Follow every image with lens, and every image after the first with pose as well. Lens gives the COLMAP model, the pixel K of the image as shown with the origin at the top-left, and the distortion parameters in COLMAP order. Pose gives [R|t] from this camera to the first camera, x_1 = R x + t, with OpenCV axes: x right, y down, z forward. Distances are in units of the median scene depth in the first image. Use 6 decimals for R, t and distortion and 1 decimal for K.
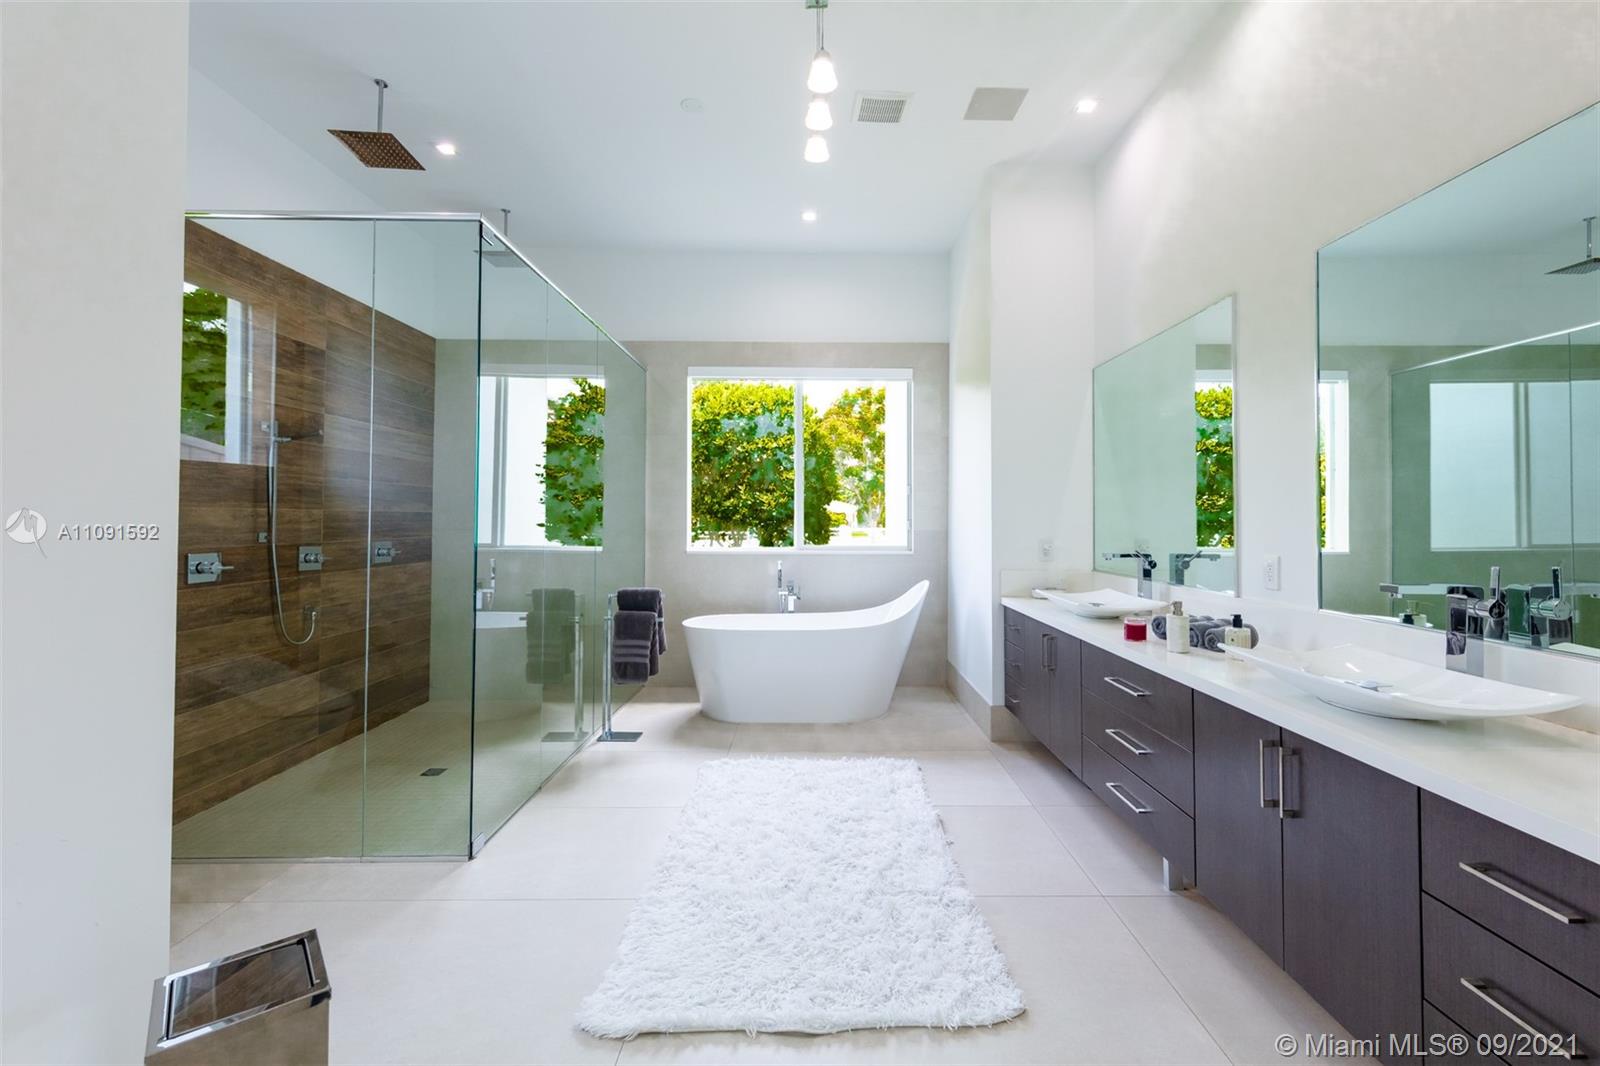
lens RADIAL K [[694.9, 0, 800.0], [0, 694.9, 533.0], [0, 0, 1]] dist [-0.000069, 0.000001]
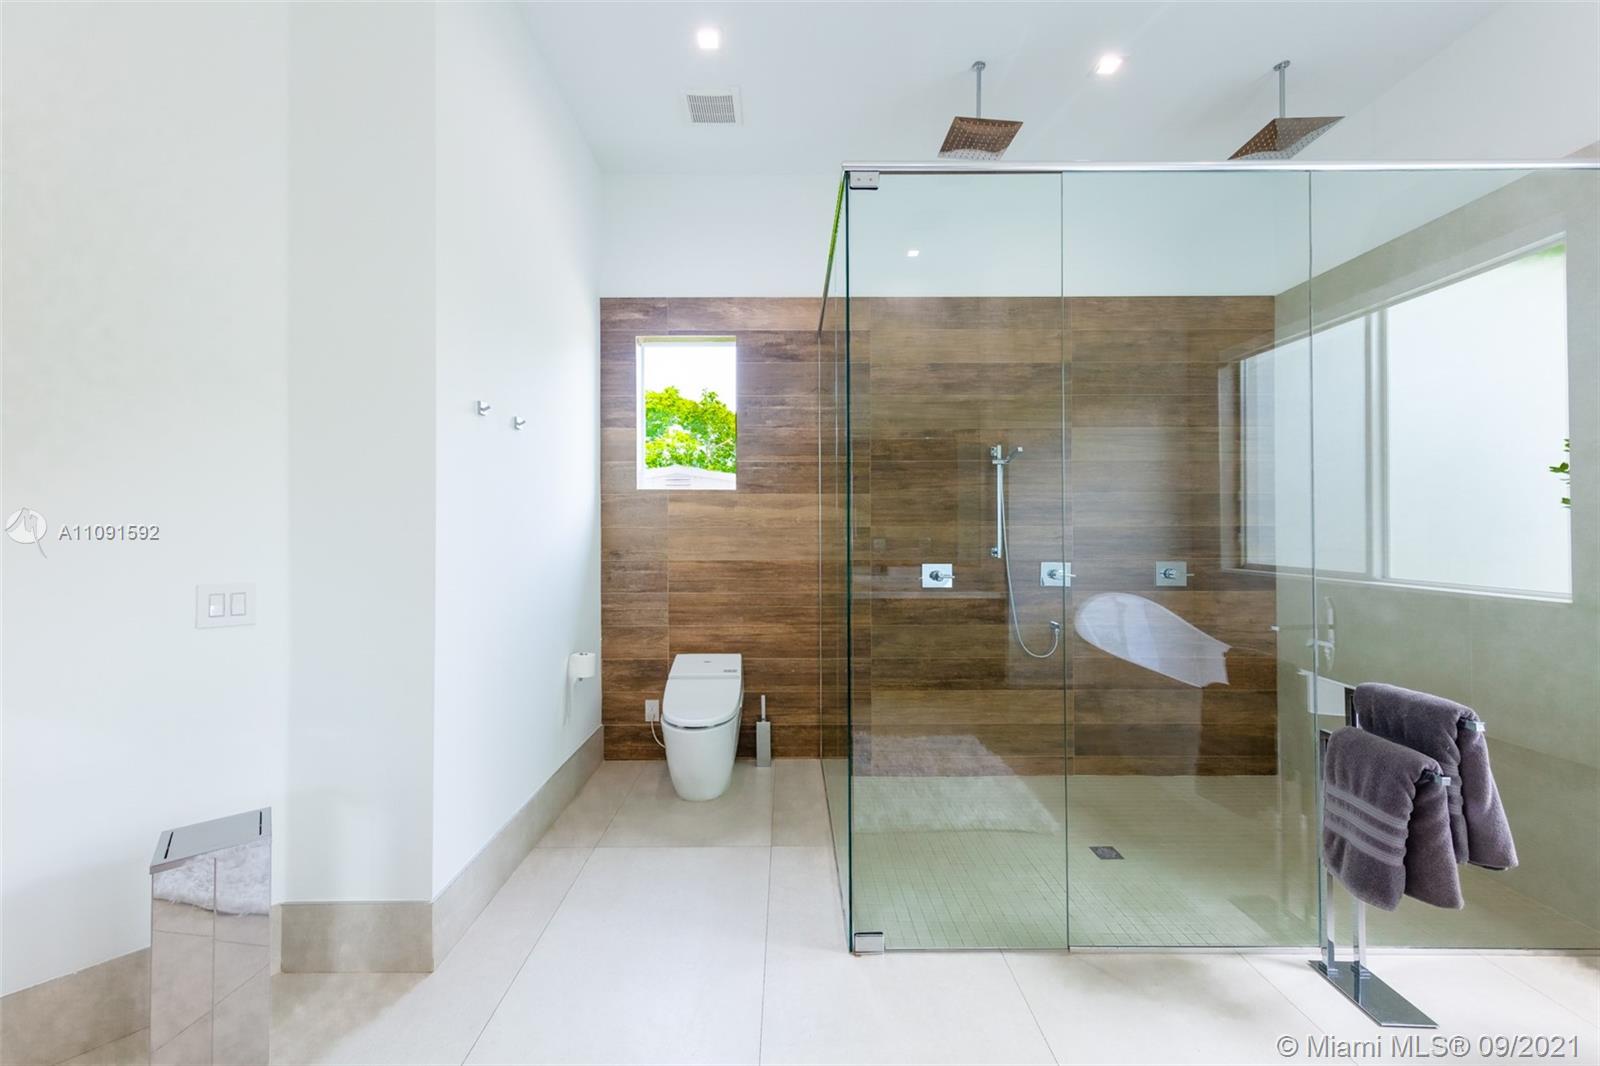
lens RADIAL K [[602.3, 0, 796.4], [0, 602.3, 526.2], [0, 0, 1]] dist [0.000406, 0.000002]
pose [[0.006751, -0.010453, -0.999923, 0.160713], [-0.017902, 0.999784, -0.010572, -0.016940], [0.999817, 0.017972, 0.006562, 0.614802]]
